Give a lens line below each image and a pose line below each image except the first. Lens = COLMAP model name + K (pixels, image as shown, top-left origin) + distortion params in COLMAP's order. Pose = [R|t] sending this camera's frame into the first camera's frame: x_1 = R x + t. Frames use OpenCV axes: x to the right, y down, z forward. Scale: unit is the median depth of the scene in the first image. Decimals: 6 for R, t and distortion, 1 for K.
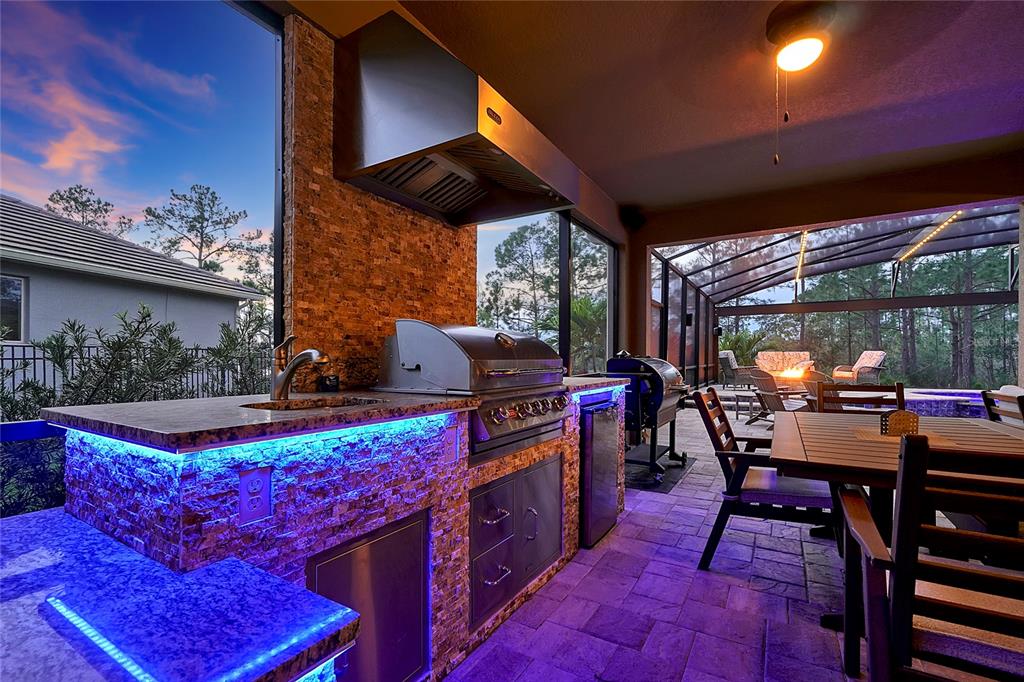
lens RADIAL K [[447.6, 0, 523.9], [0, 447.6, 359.5], [0, 0, 1]] dist [-0.009427, 0.000244]
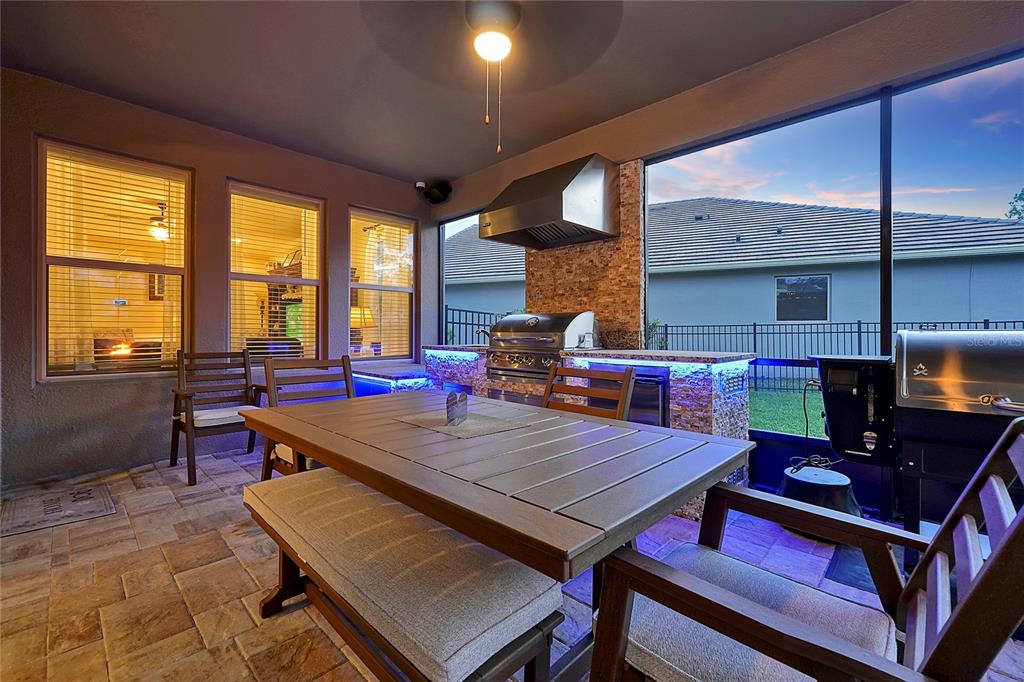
lens RADIAL K [[447.6, 0, 508.7], [0, 447.6, 335.1], [0, 0, 1]] dist [-0.009427, 0.000244]
pose [[-0.253412, 0.005369, -0.967344, 1.637451], [-0.001965, 0.999980, 0.006064, -0.000057], [0.967356, 0.003438, -0.253396, 1.317354]]
